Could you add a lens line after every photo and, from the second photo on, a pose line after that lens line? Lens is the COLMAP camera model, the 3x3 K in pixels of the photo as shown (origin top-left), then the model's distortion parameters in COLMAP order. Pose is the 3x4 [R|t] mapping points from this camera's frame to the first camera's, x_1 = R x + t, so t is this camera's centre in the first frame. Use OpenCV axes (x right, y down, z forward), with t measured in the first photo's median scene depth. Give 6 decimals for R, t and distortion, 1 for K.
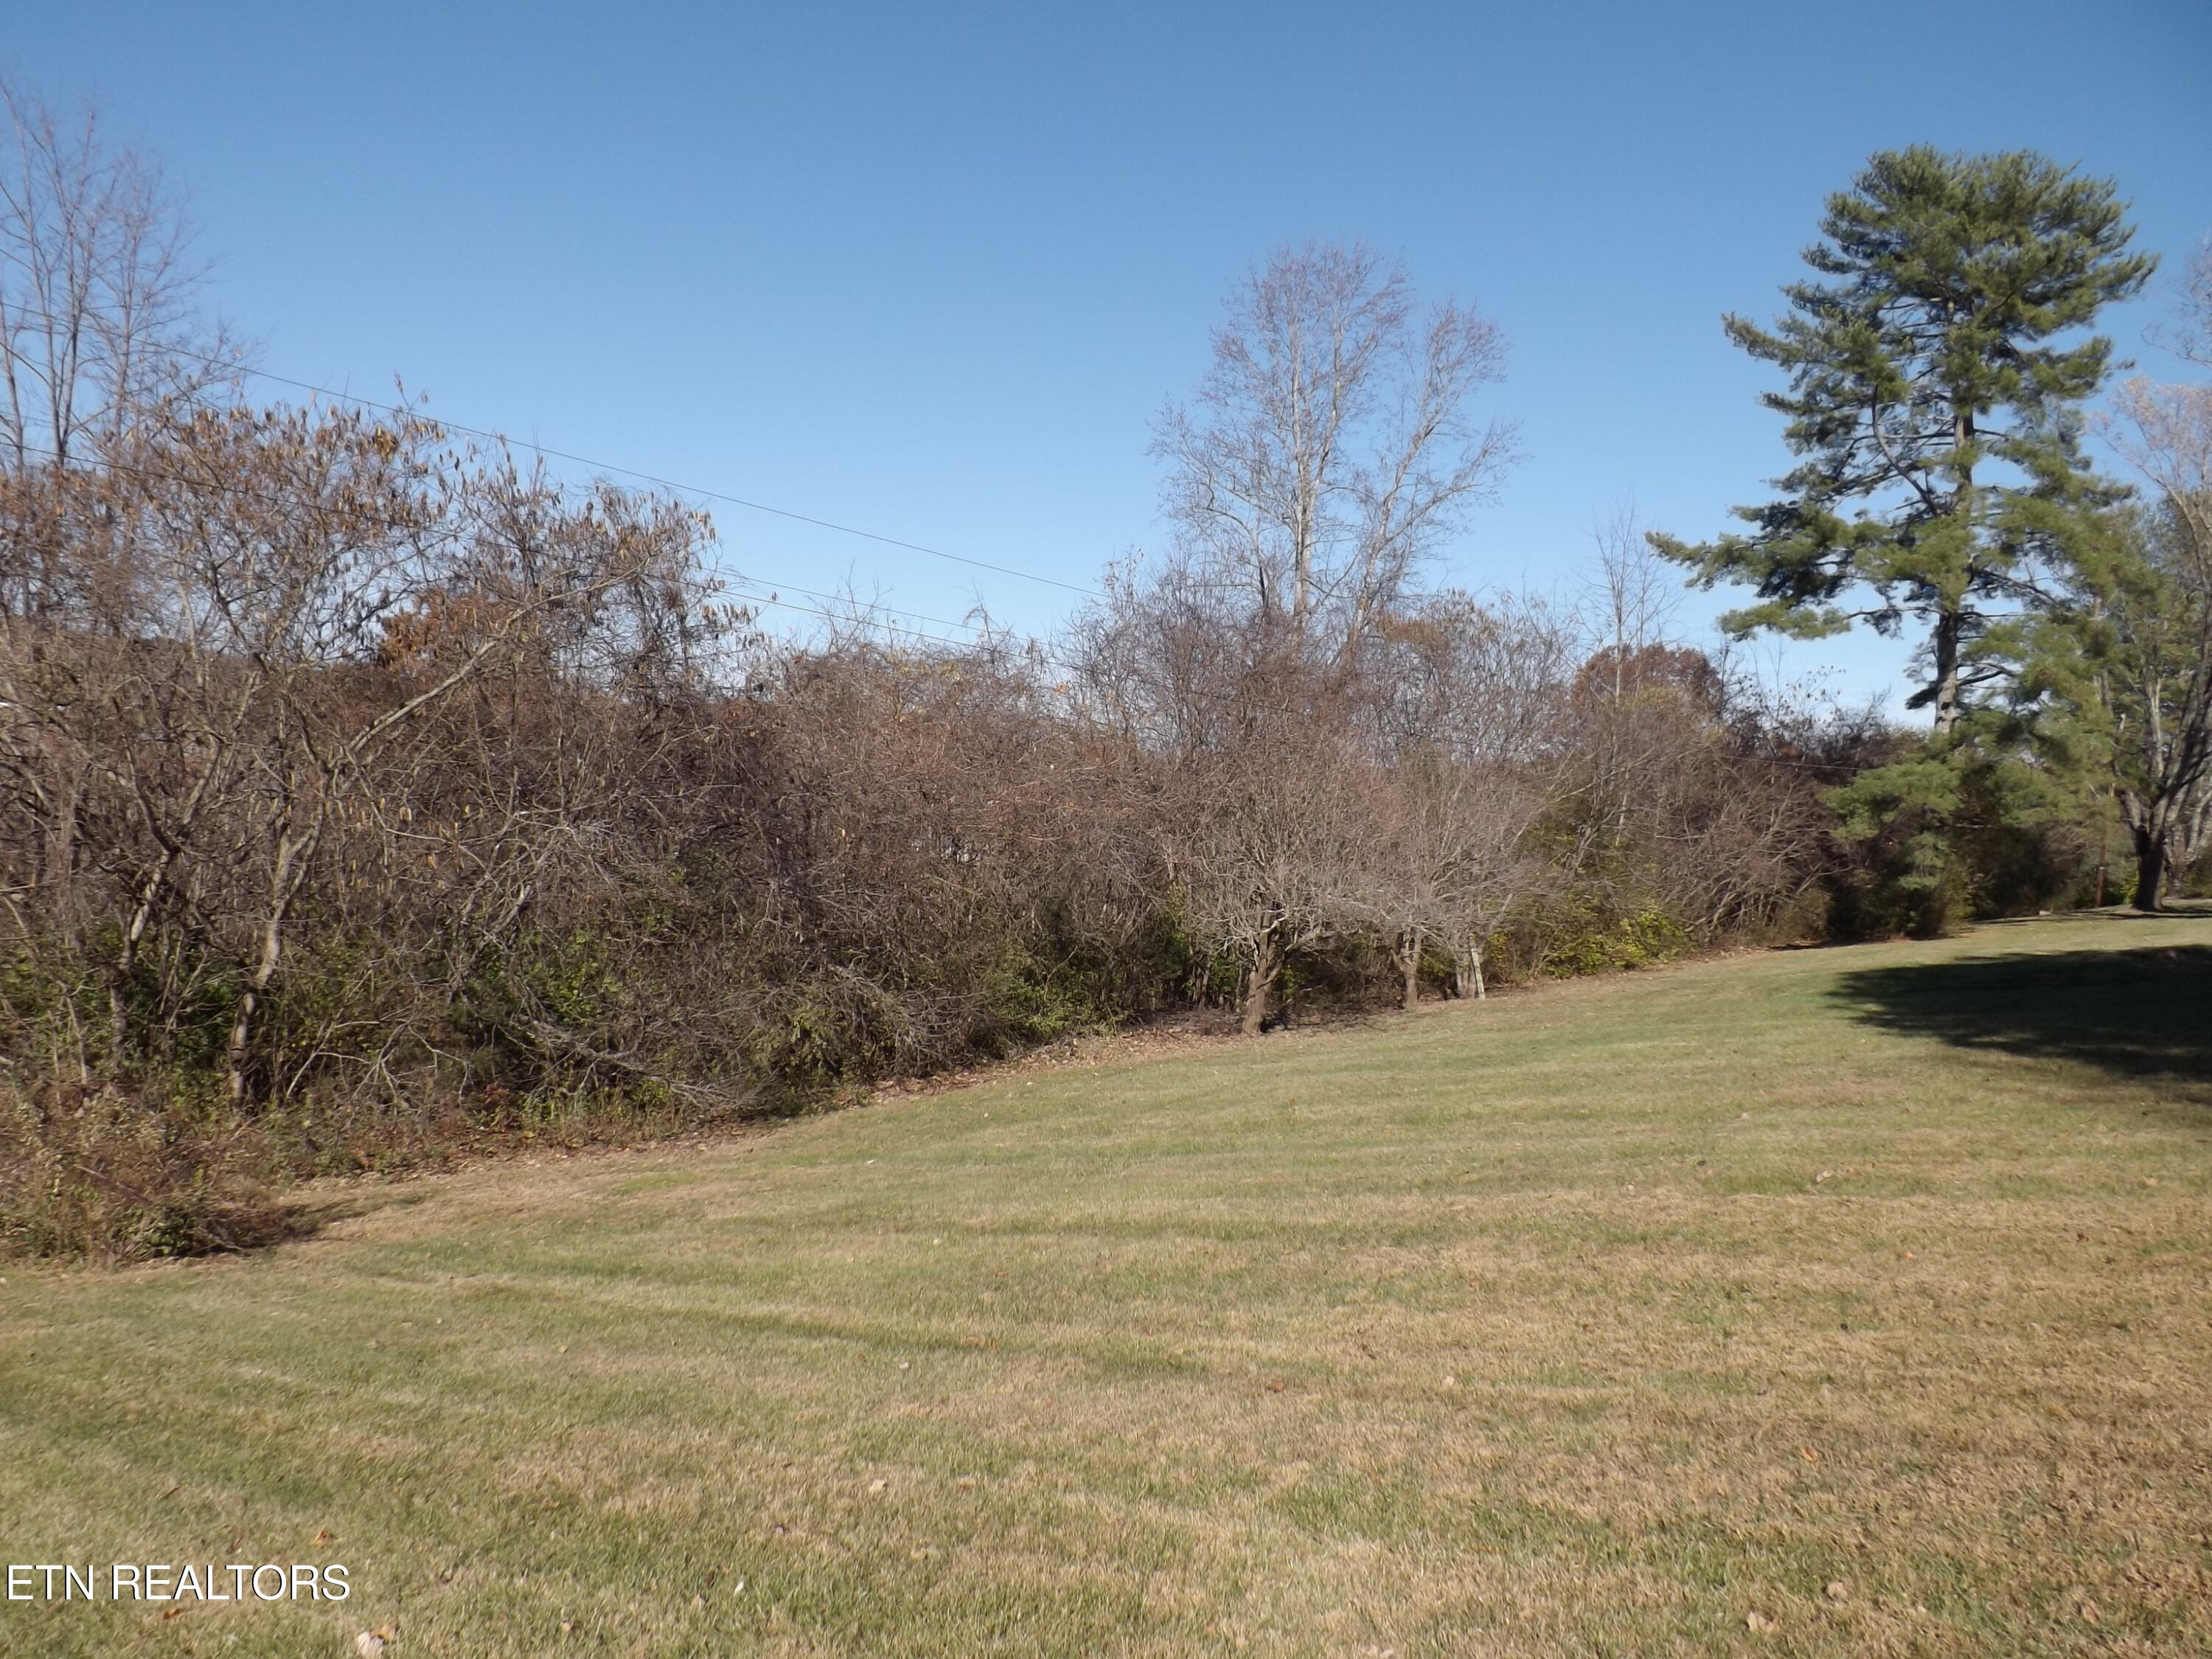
lens RADIAL K [[1540.0, 0, 1039.7], [0, 1540.0, 884.4], [0, 0, 1]] dist [-0.003398, 0.040822]
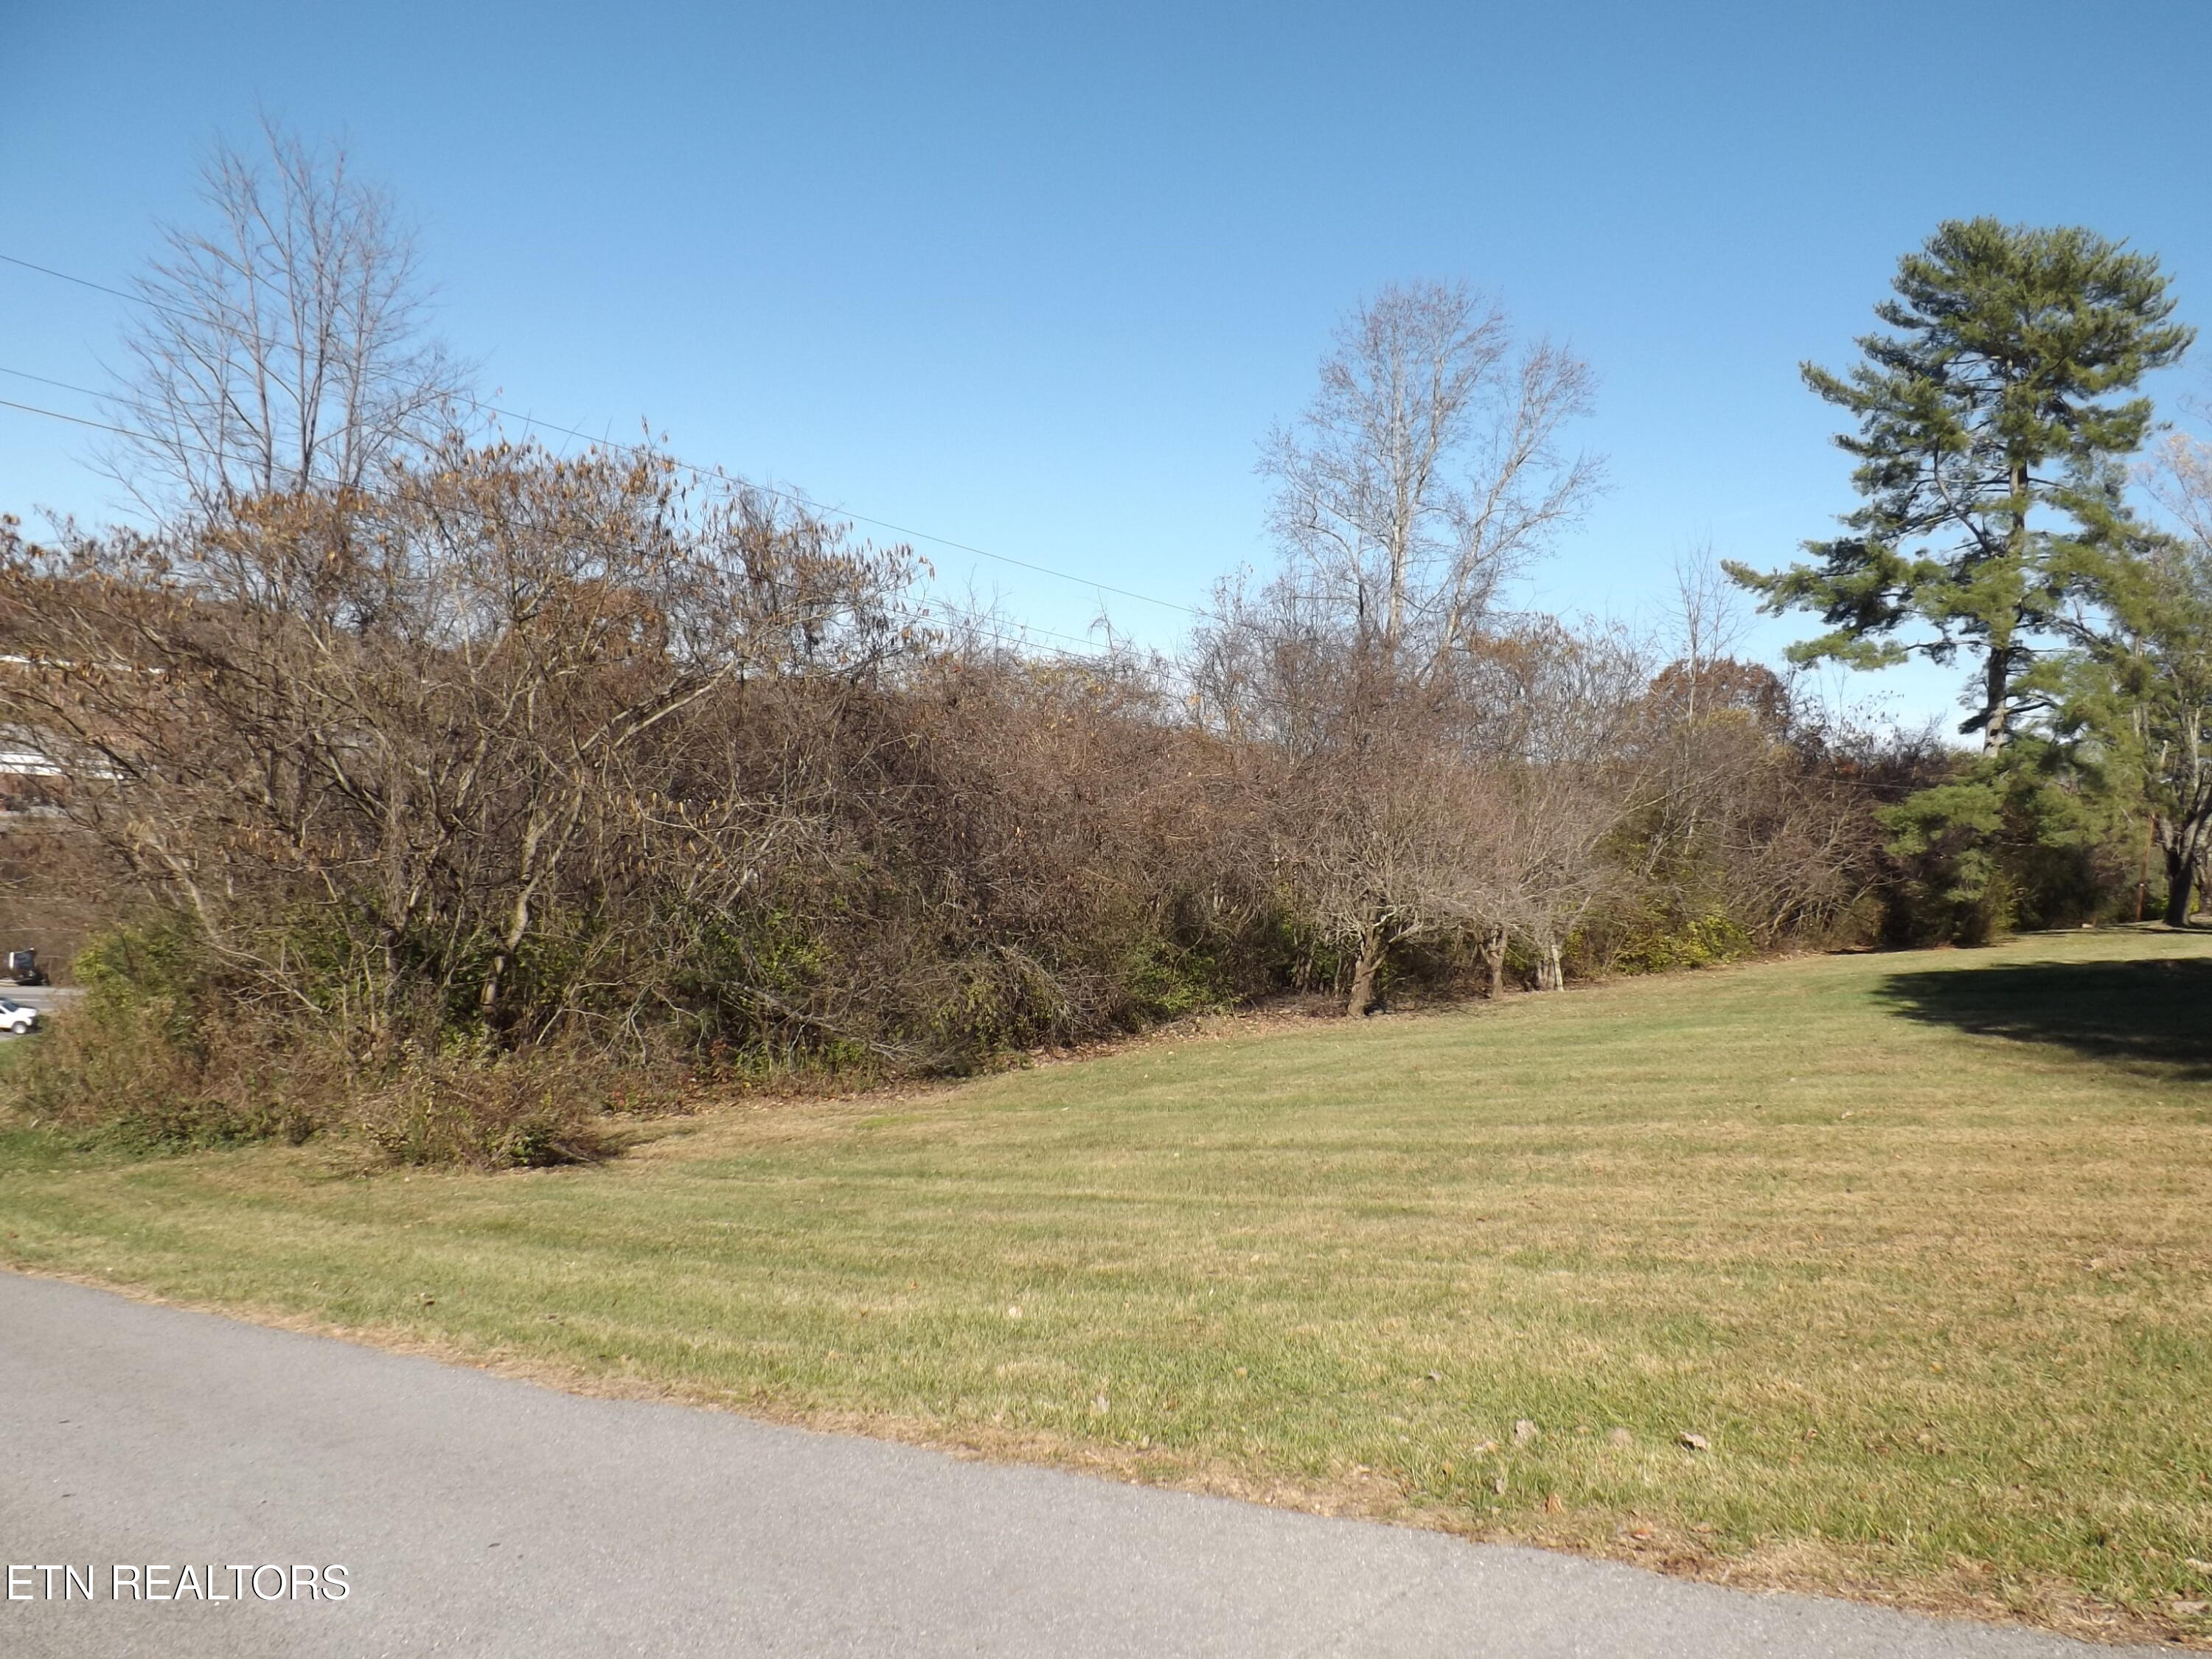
lens RADIAL K [[1598.7, 0, 1104.6], [0, 1598.7, 880.3], [0, 0, 1]] dist [0.044717, -0.000485]
pose [[0.999520, 0.025560, 0.017500, -0.054742], [-0.025675, 0.999650, 0.006335, -0.003381], [-0.017332, -0.006782, 0.999827, -0.126999]]
